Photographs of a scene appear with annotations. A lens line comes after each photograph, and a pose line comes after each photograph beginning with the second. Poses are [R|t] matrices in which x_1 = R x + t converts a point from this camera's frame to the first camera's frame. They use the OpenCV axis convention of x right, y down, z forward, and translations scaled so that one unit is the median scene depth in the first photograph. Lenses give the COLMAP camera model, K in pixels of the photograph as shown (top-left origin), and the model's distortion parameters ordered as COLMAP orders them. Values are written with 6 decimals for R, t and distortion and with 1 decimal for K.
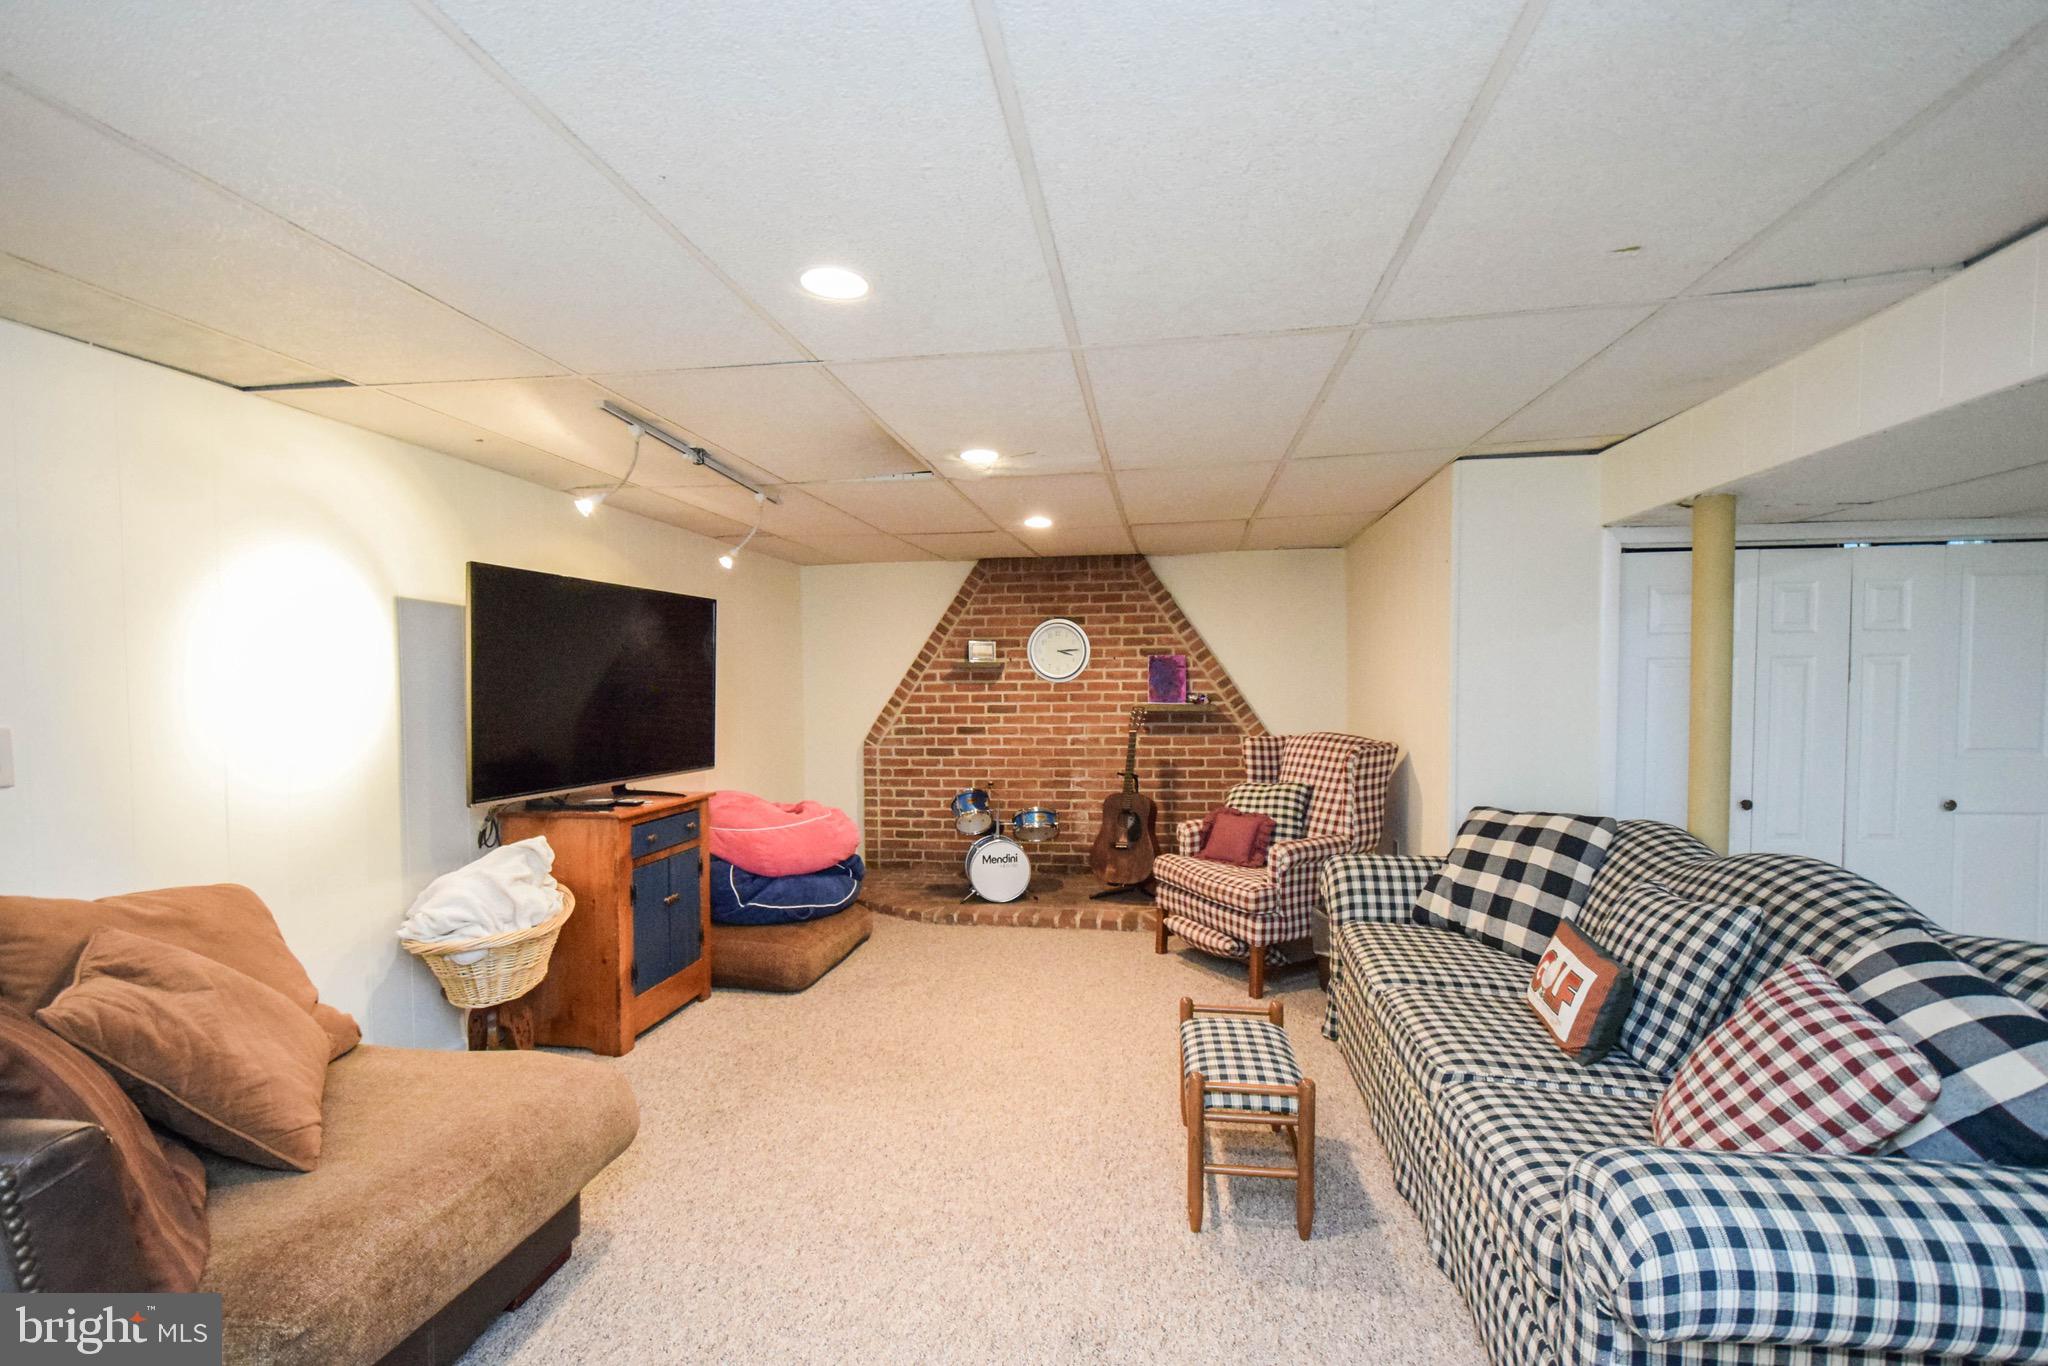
lens RADIAL K [[893.7, 0, 1024.6], [0, 893.7, 704.1], [0, 0, 1]] dist [0.016333, -0.012817]
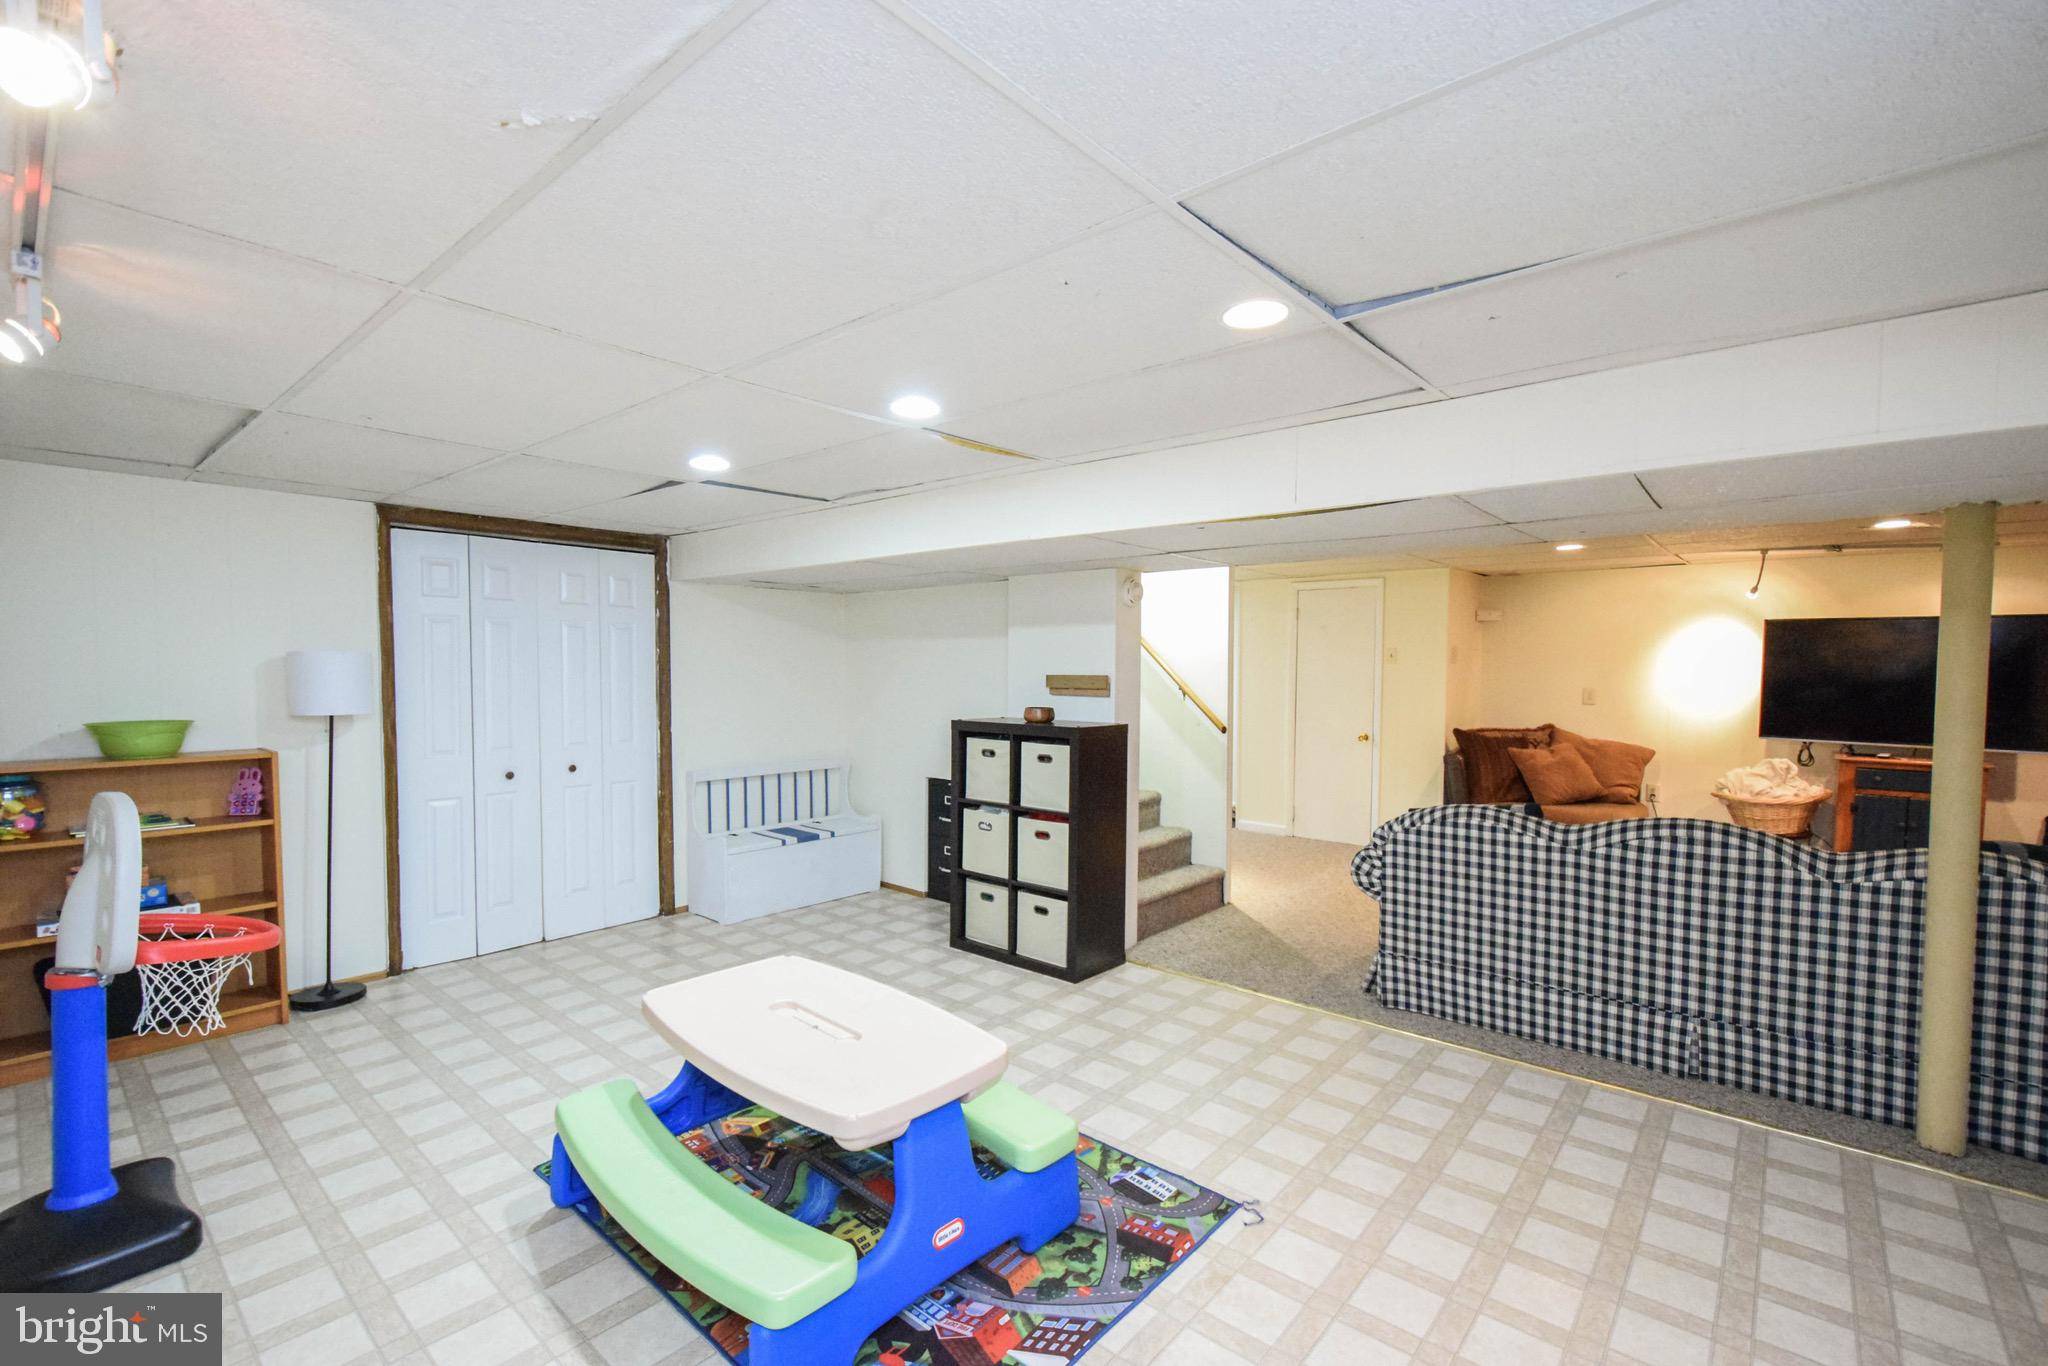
lens RADIAL K [[893.7, 0, 1024.6], [0, 893.7, 704.1], [0, 0, 1]] dist [0.016333, -0.012817]
pose [[-0.527998, 0.040329, -0.848287, 1.013957], [-0.027058, 0.997566, 0.064268, -0.025334], [0.848814, 0.056886, -0.525622, 0.324753]]
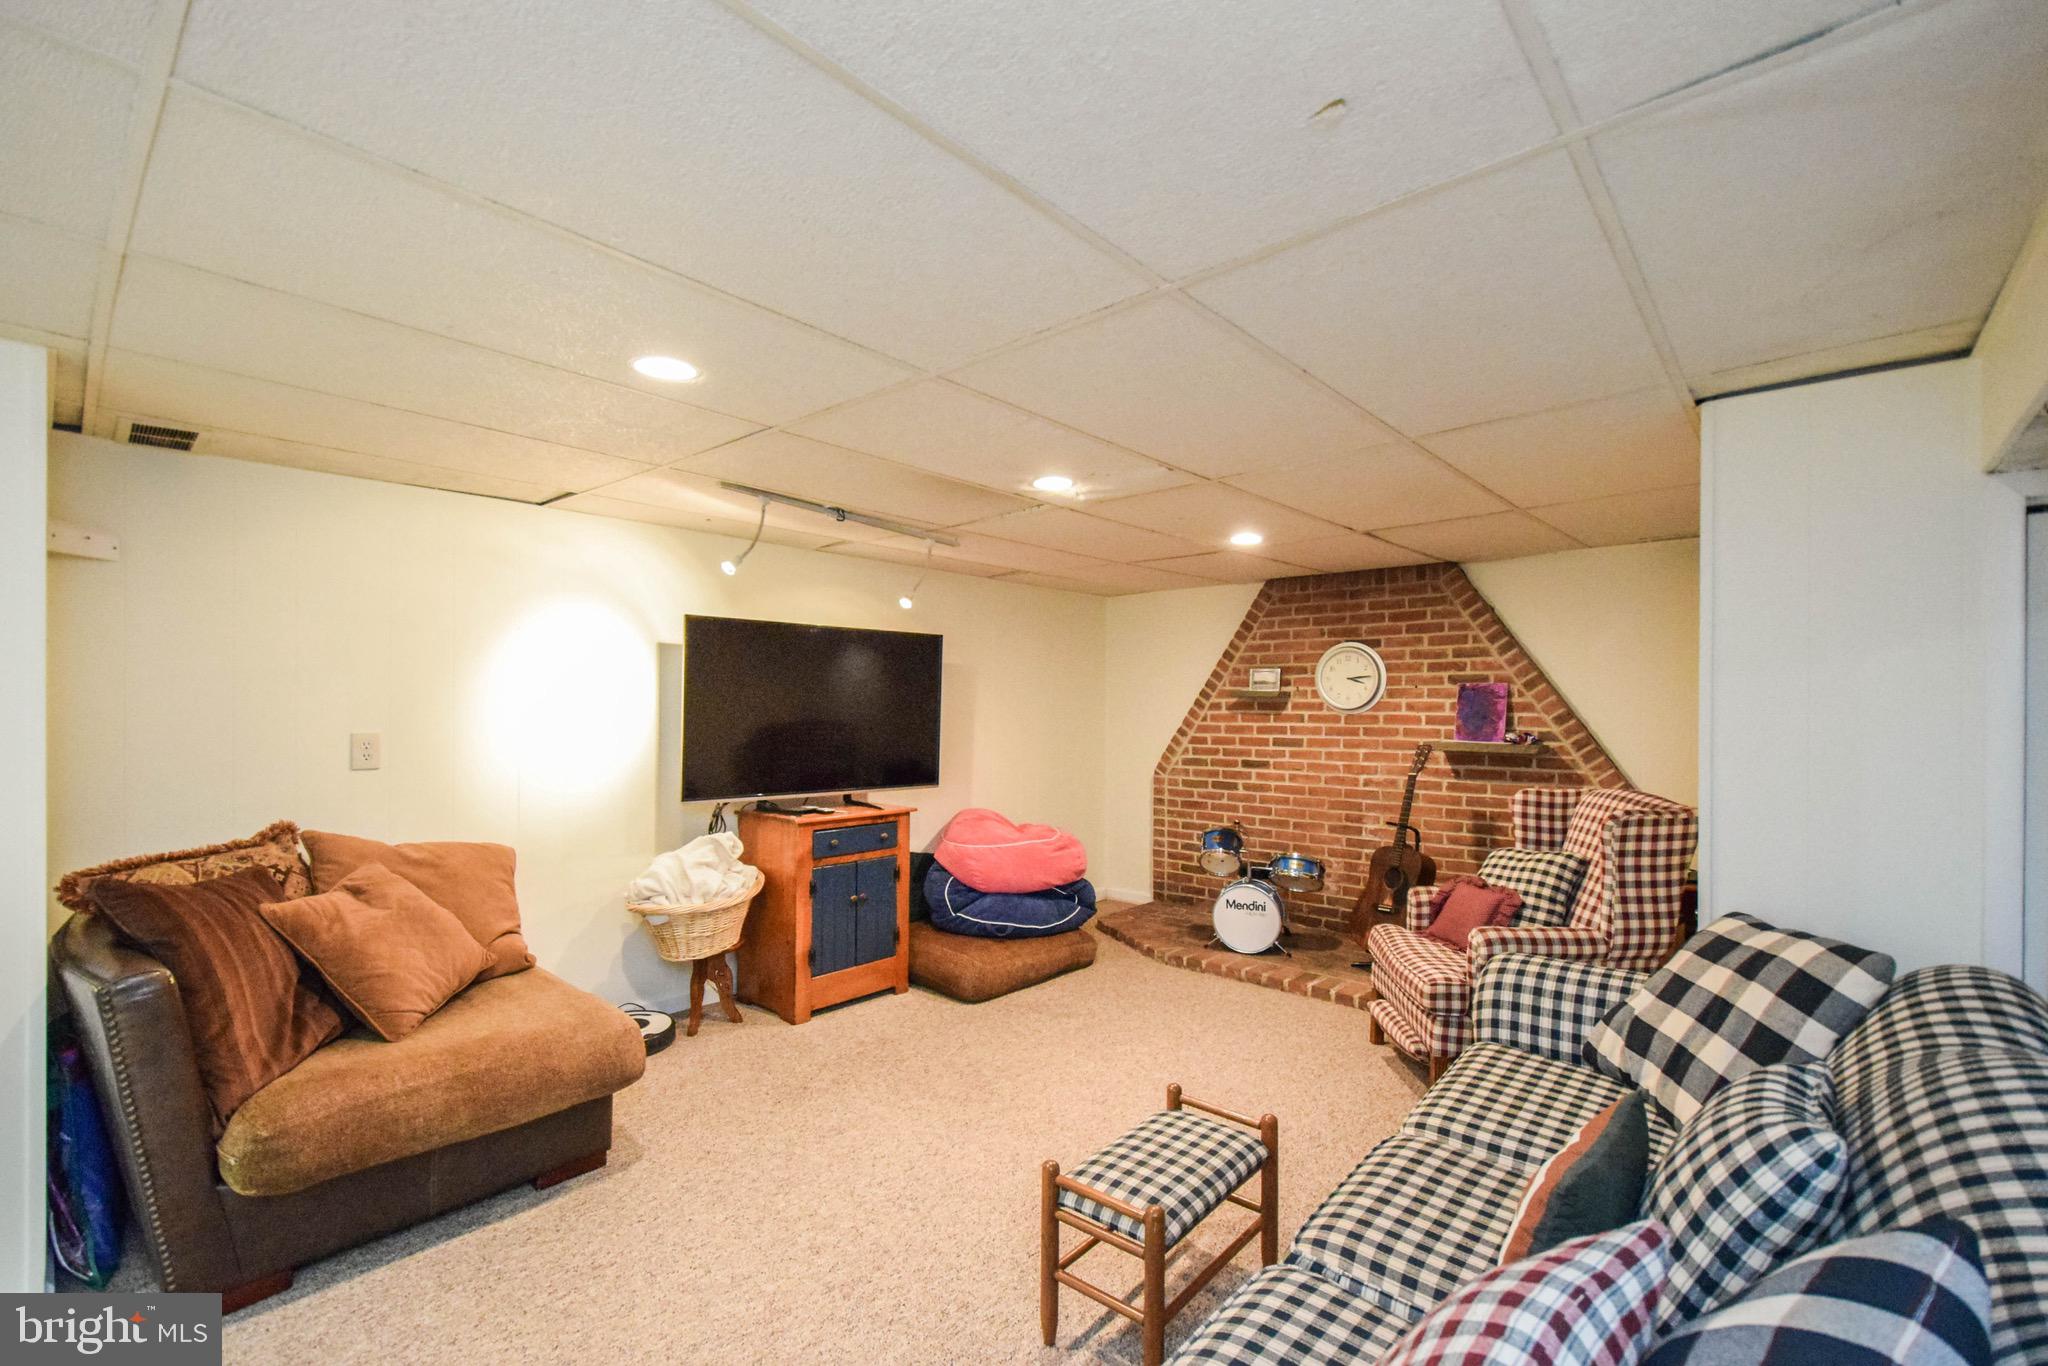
lens RADIAL K [[893.7, 0, 1024.6], [0, 893.7, 704.1], [0, 0, 1]] dist [0.016333, -0.012817]
pose [[0.842953, 0.010423, -0.537886, 0.246110], [-0.025922, 0.999438, -0.021258, -0.007281], [0.537362, 0.031863, 0.842749, 0.087548]]
